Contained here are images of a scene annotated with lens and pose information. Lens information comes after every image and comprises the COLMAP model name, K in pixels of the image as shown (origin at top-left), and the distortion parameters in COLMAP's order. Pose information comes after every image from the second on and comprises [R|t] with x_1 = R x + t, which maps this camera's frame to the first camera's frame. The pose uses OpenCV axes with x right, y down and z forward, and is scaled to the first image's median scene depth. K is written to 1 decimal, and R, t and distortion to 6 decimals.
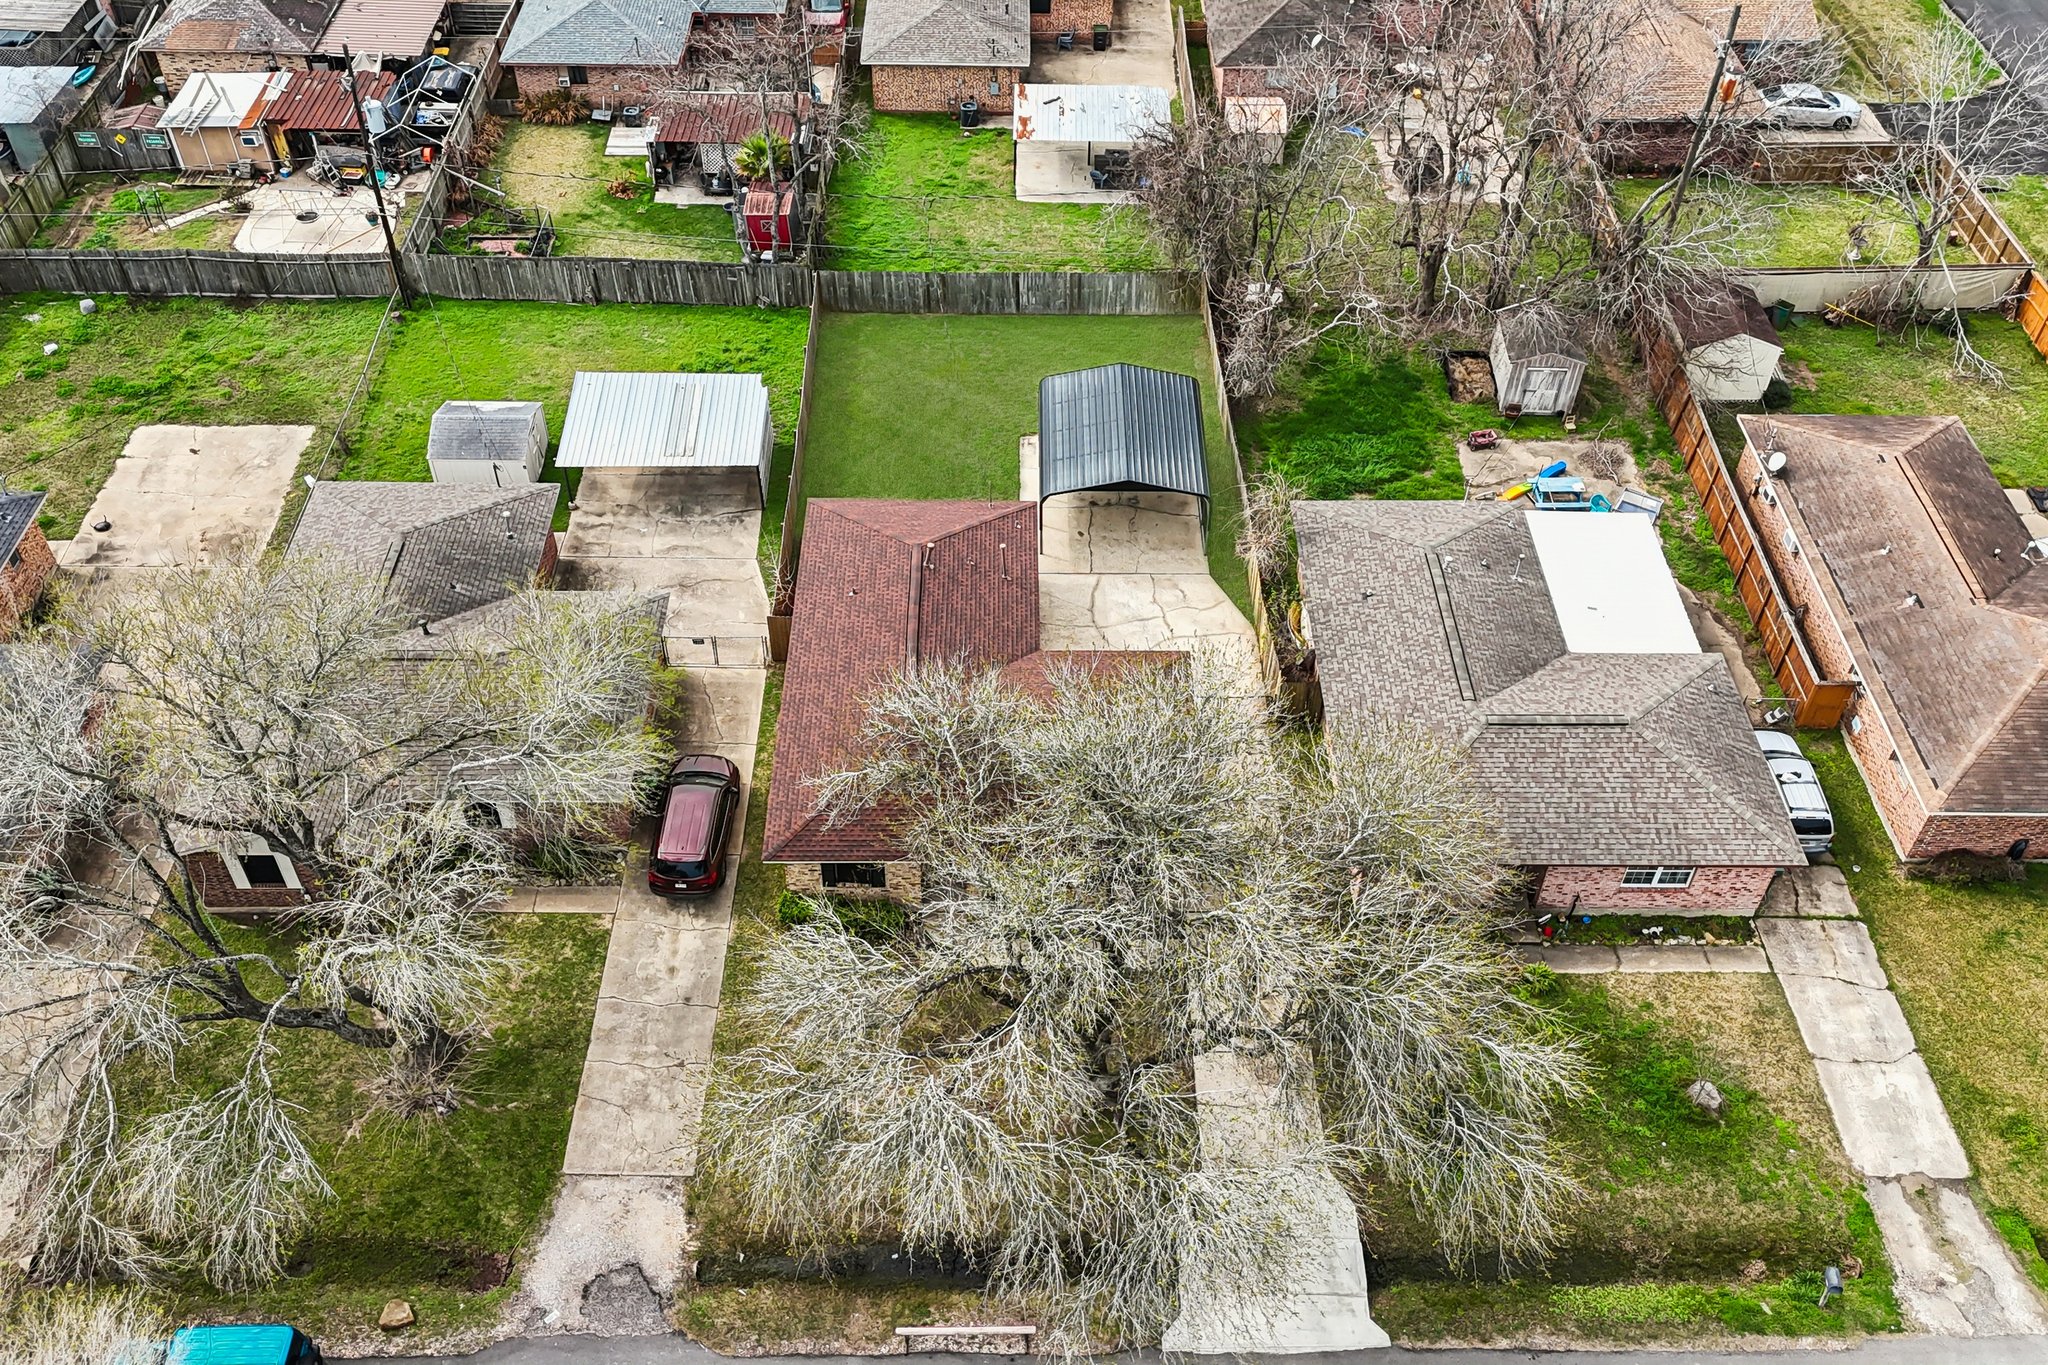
lens RADIAL K [[1794.0, 0, 1024.0], [0, 1794.0, 682.5], [0, 0, 1]] dist [0.052967, -0.047998]
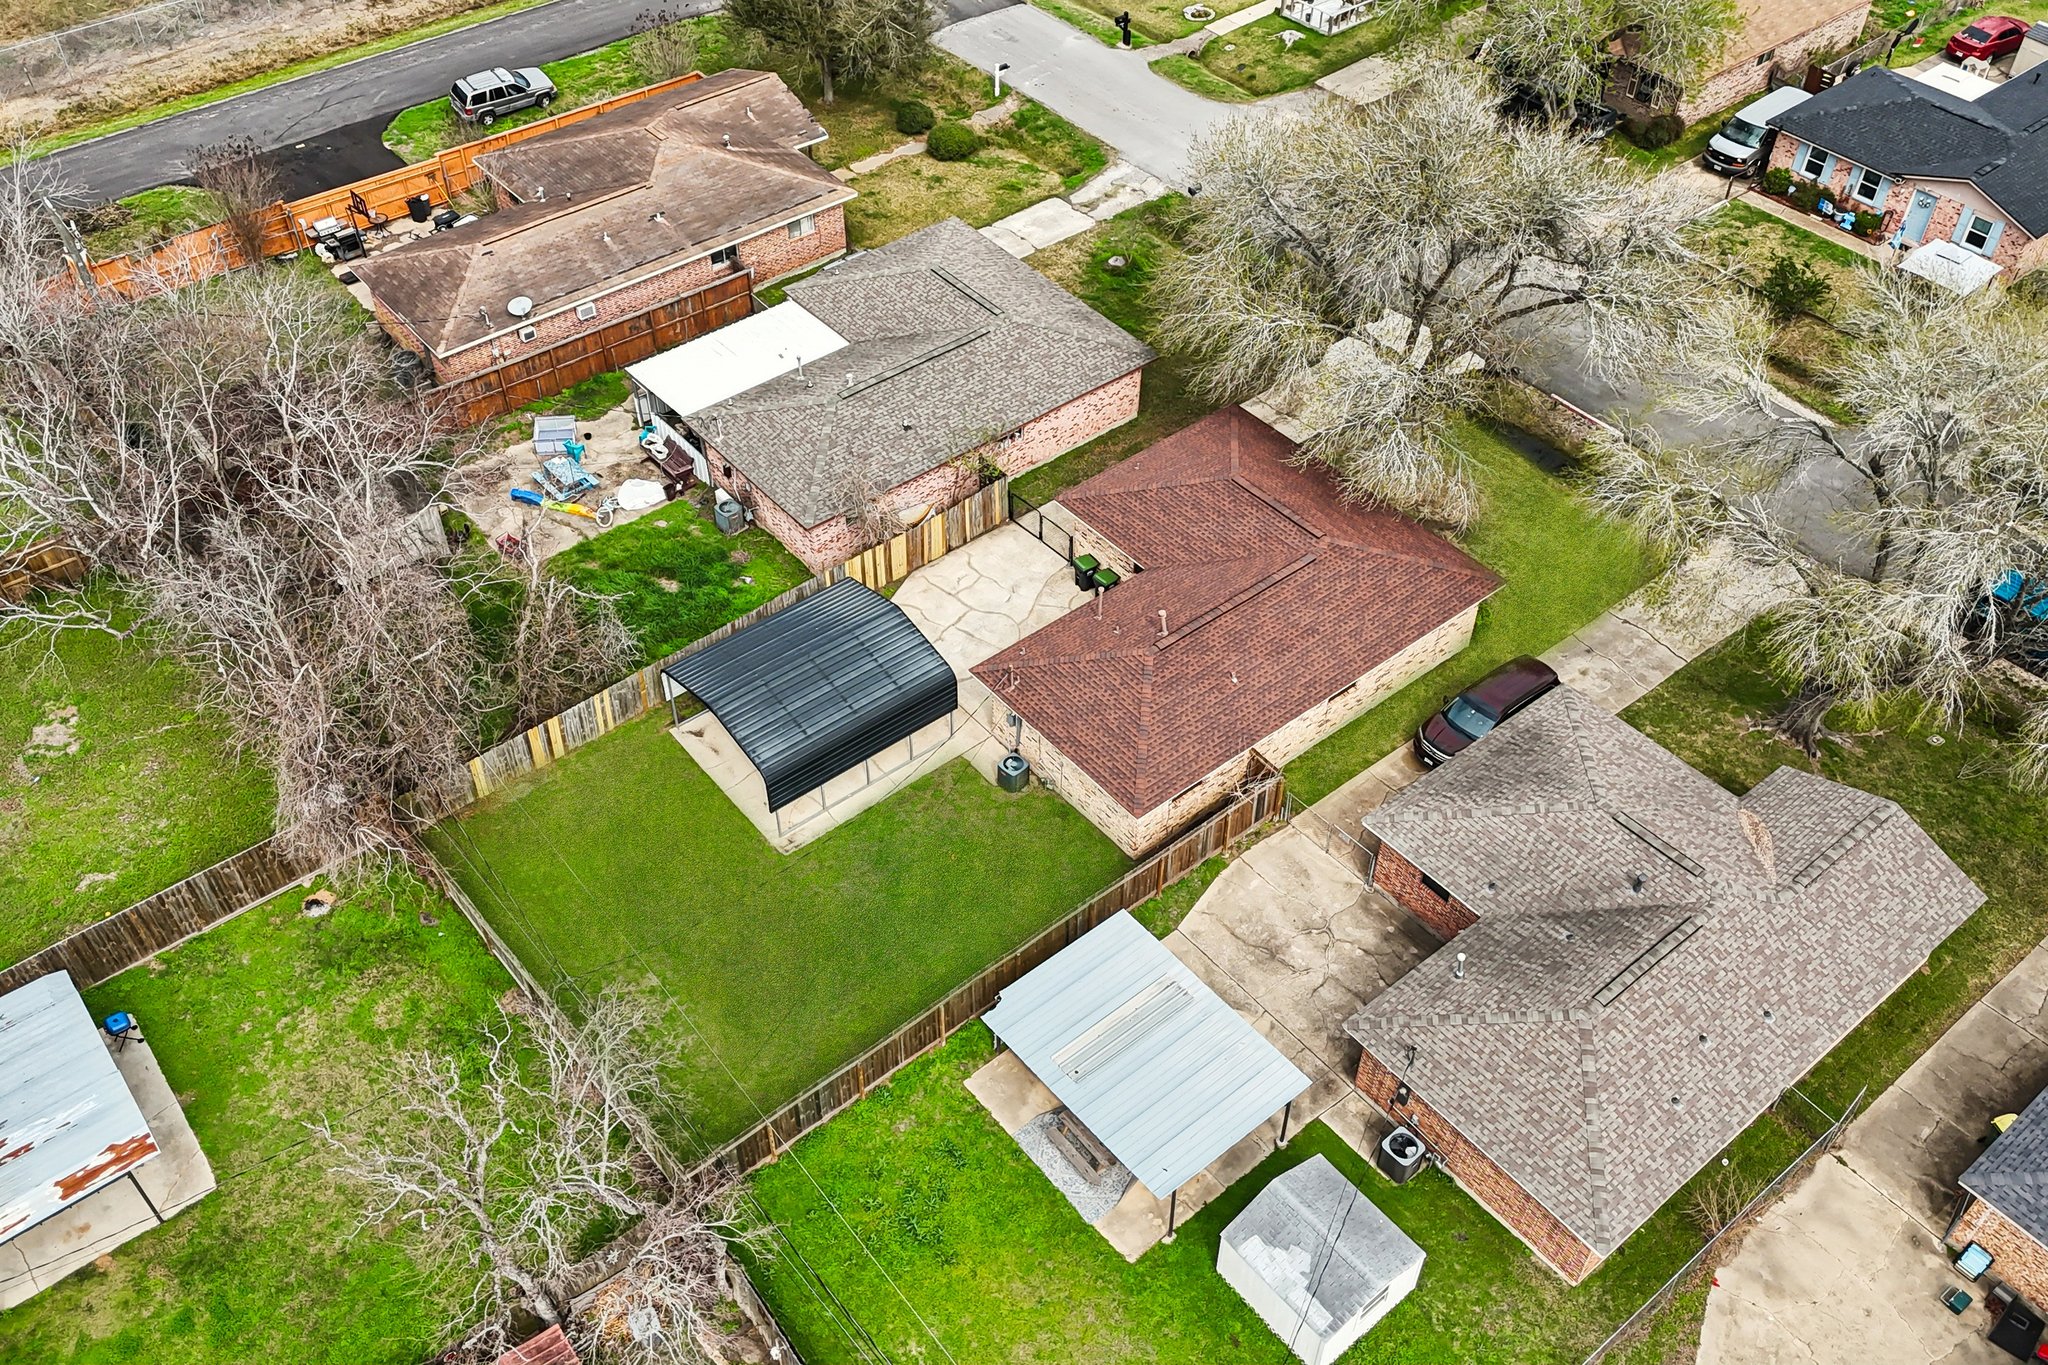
lens RADIAL K [[1794.0, 0, 1024.0], [0, 1794.0, 682.5], [0, 0, 1]] dist [0.052967, -0.047998]
pose [[-0.628468, -0.560120, 0.539716, -0.543403], [0.538891, 0.186826, 0.821397, -0.897340], [-0.560914, 0.807070, 0.184429, 0.896608]]
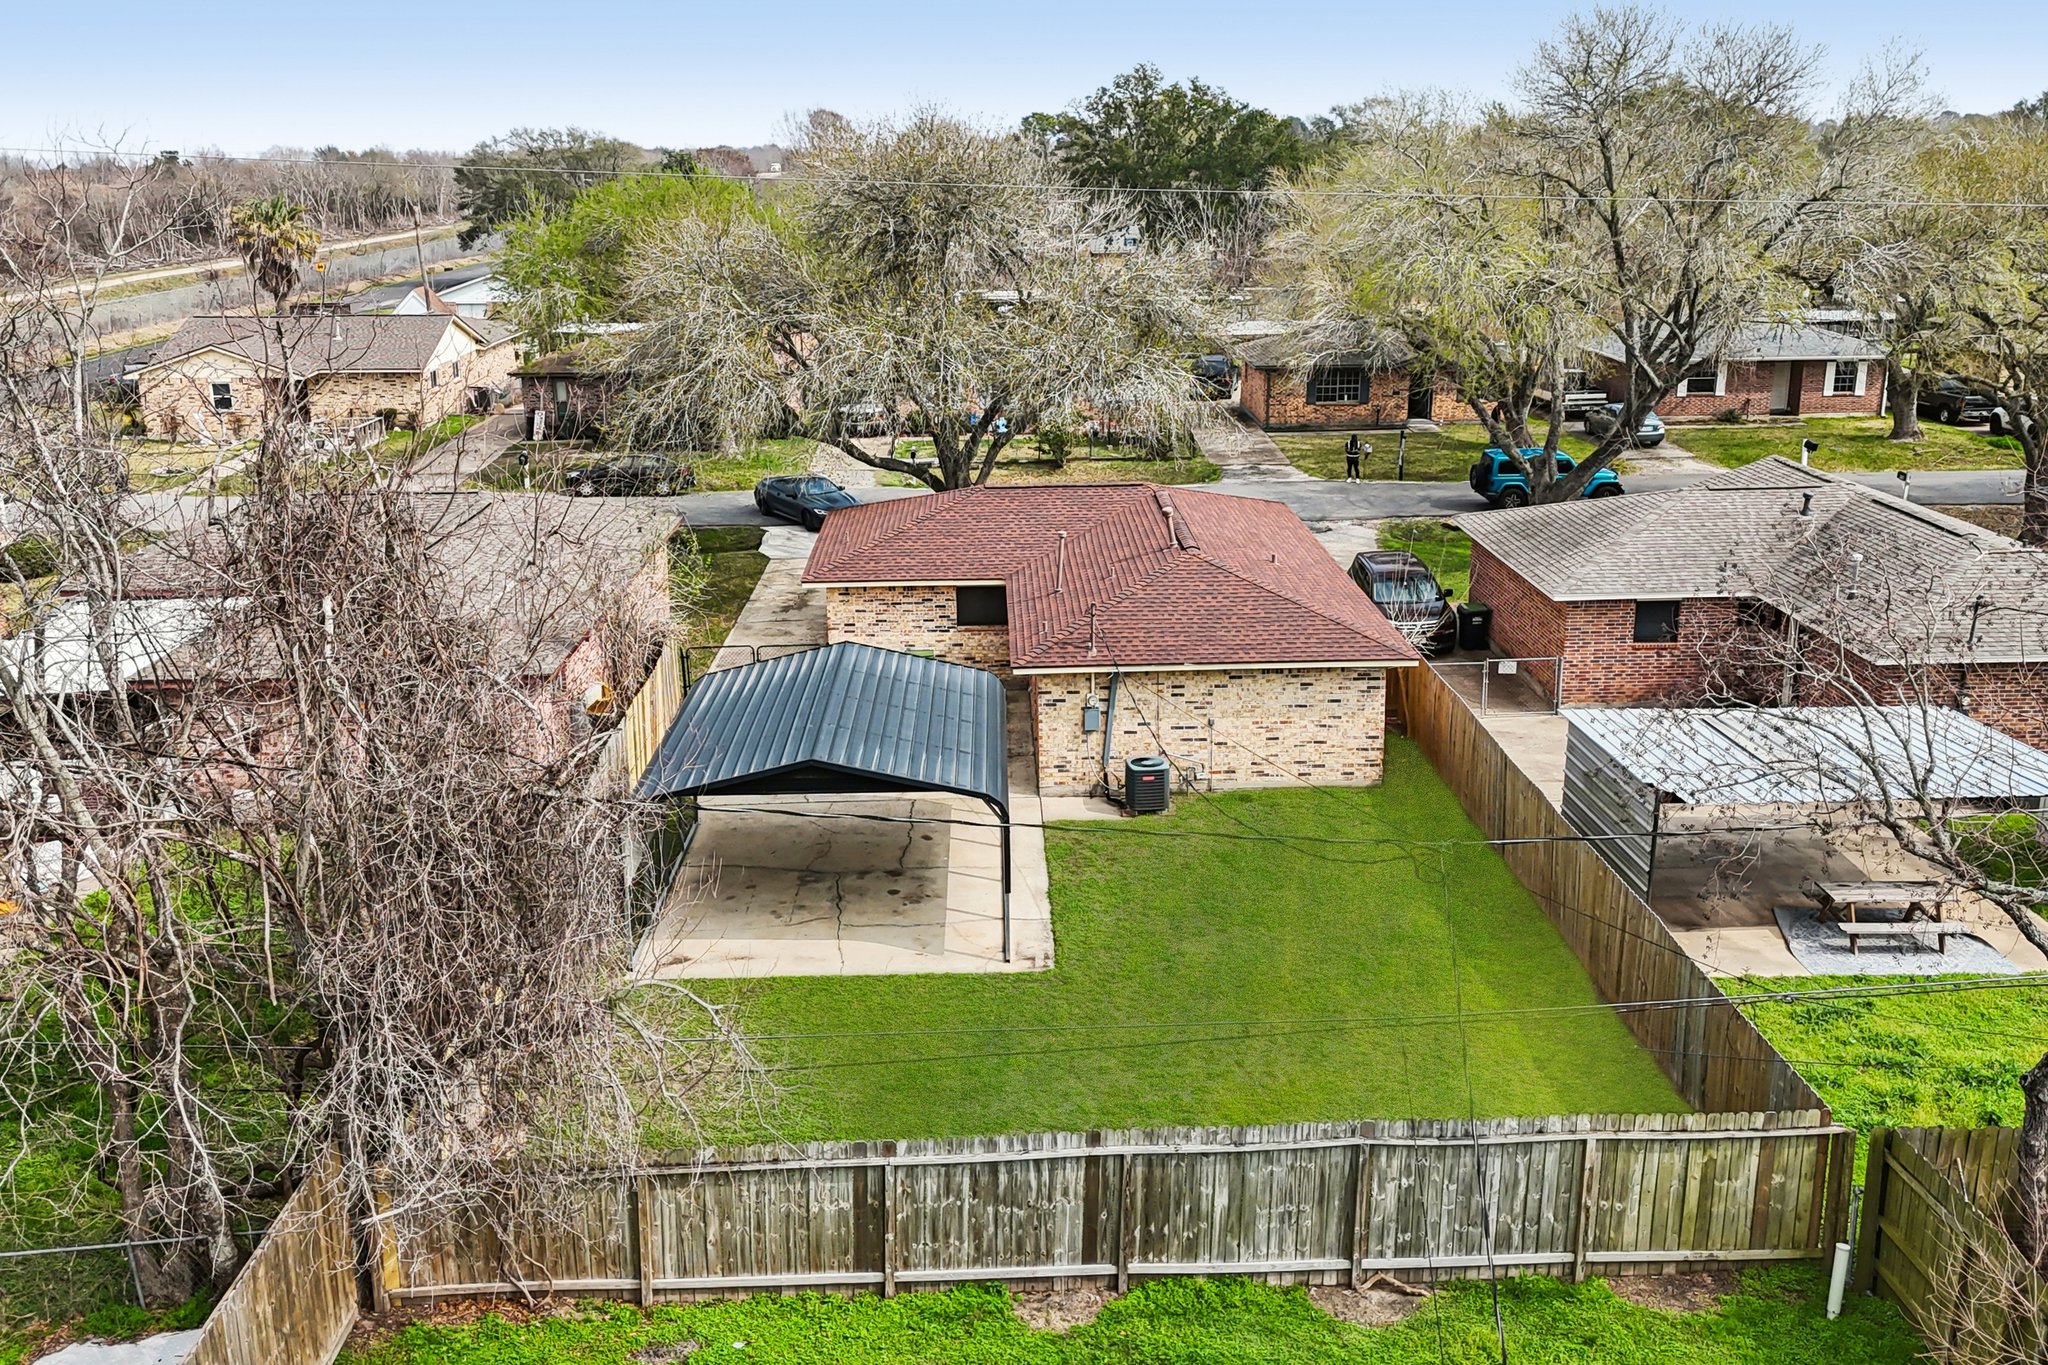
lens RADIAL K [[1825.1, 0, 1028.3], [0, 1825.1, 650.8], [0, 0, 1]] dist [0.067943, -0.083387]
pose [[-0.999783, 0.002393, -0.020717, 0.014817], [-0.016854, 0.492307, 0.870258, -0.651743], [0.012282, 0.870418, -0.492160, 1.389592]]
